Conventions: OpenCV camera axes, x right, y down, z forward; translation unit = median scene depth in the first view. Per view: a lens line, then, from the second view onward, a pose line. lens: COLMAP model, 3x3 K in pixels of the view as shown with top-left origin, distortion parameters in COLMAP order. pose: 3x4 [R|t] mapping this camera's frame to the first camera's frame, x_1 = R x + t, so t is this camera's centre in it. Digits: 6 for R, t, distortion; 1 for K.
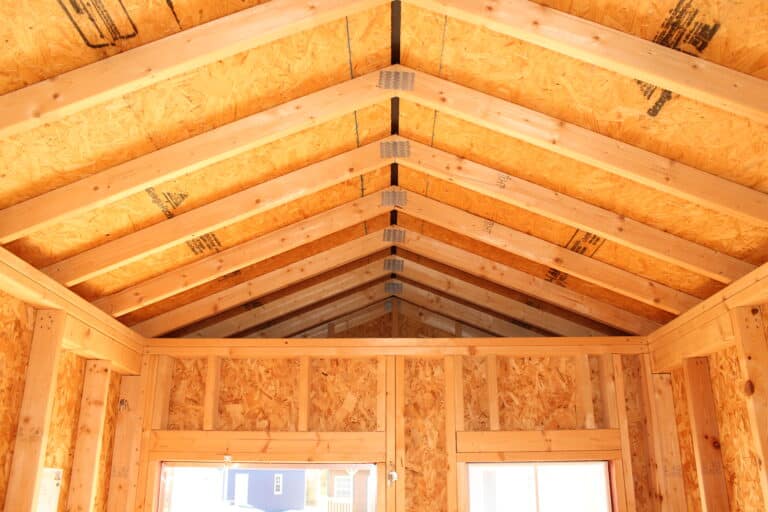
lens RADIAL K [[648.6, 0, 386.6], [0, 648.6, 279.1], [0, 0, 1]] dist [-0.136561, 0.090009]
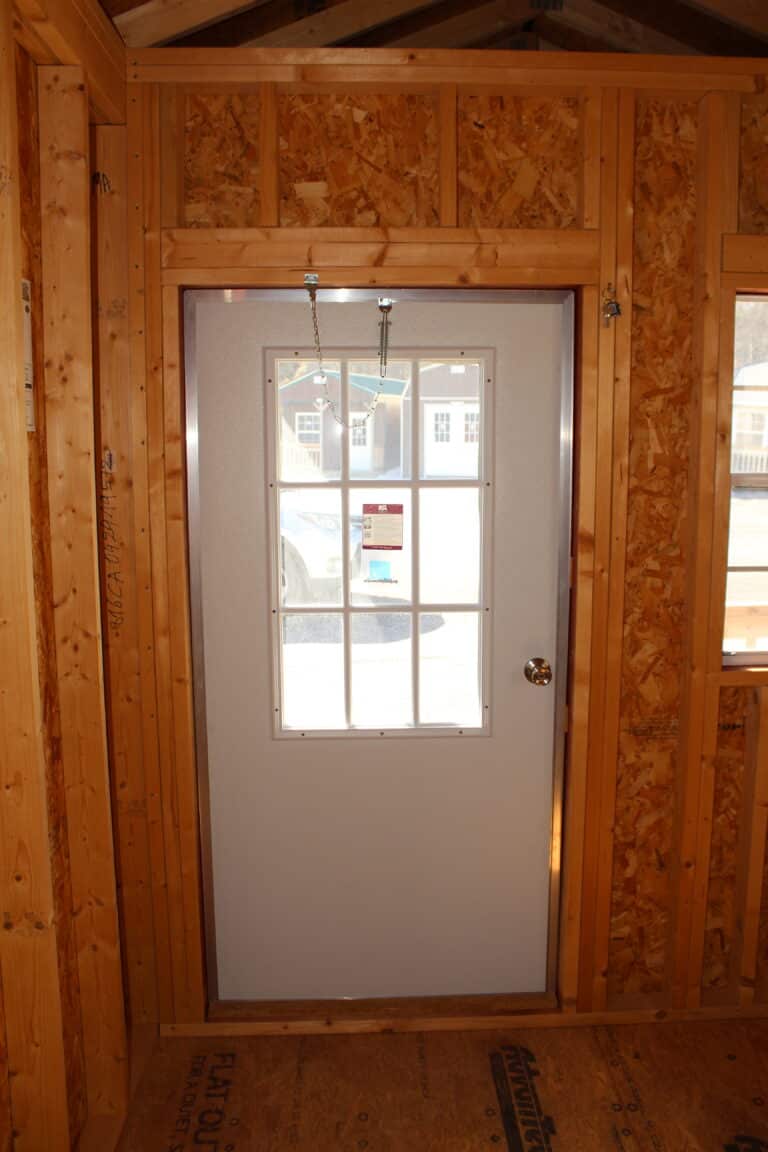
lens RADIAL K [[972.9, 0, 428.1], [0, 972.9, 573.3], [0, 0, 1]] dist [-0.136561, 0.090009]
pose [[0.998141, -0.008453, 0.060356, -0.191807], [-0.019280, 0.895677, 0.444288, 0.134423], [-0.057815, -0.444626, 0.893849, 0.141126]]
